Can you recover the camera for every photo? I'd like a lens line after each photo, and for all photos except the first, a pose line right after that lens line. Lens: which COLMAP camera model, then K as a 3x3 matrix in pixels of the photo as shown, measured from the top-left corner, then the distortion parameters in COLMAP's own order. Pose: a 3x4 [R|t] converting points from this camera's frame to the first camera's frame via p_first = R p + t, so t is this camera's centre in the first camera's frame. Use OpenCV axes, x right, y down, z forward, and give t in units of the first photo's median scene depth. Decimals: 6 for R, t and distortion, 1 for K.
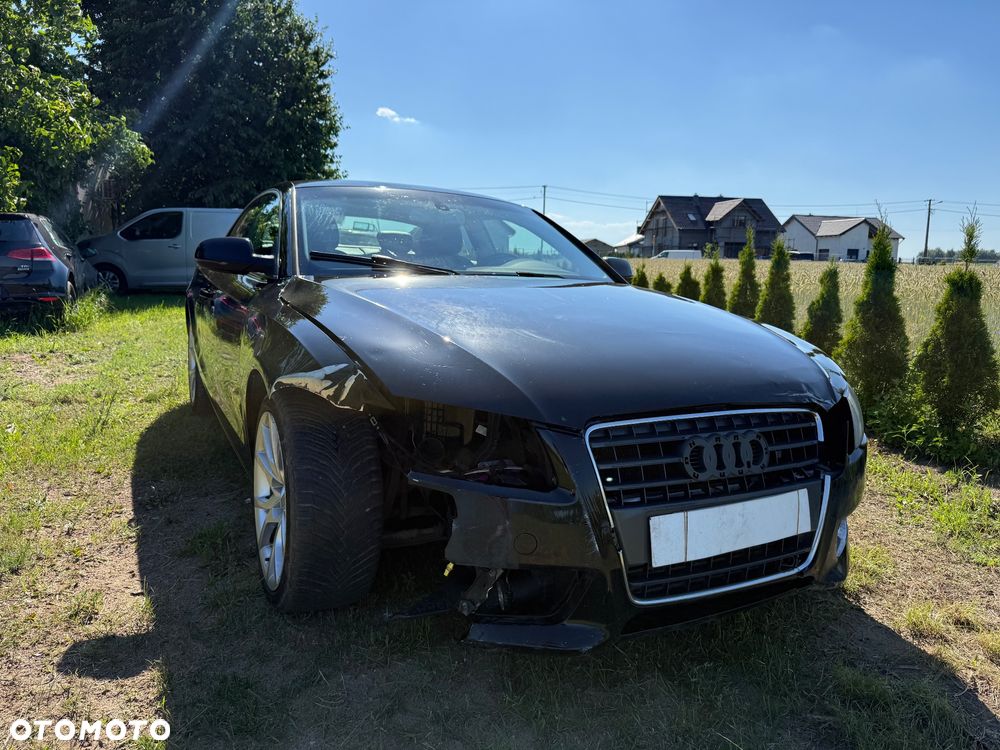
lens RADIAL K [[665.3, 0, 497.5], [0, 665.3, 372.4], [0, 0, 1]] dist [0.005900, -0.000787]
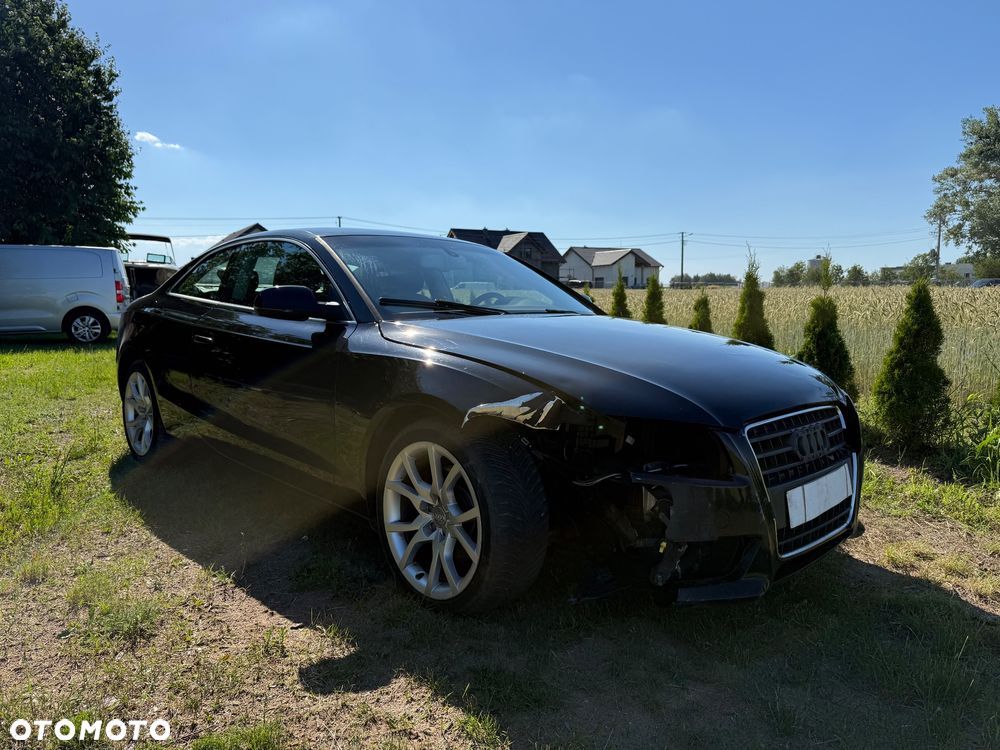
lens RADIAL K [[652.8, 0, 495.2], [0, 652.8, 391.2], [0, 0, 1]] dist [0.057327, -0.062050]
pose [[0.961580, -0.062880, 0.267226, -0.490070], [0.067489, 0.997687, -0.008089, -0.008402], [-0.266099, 0.025813, 0.963600, -0.089915]]
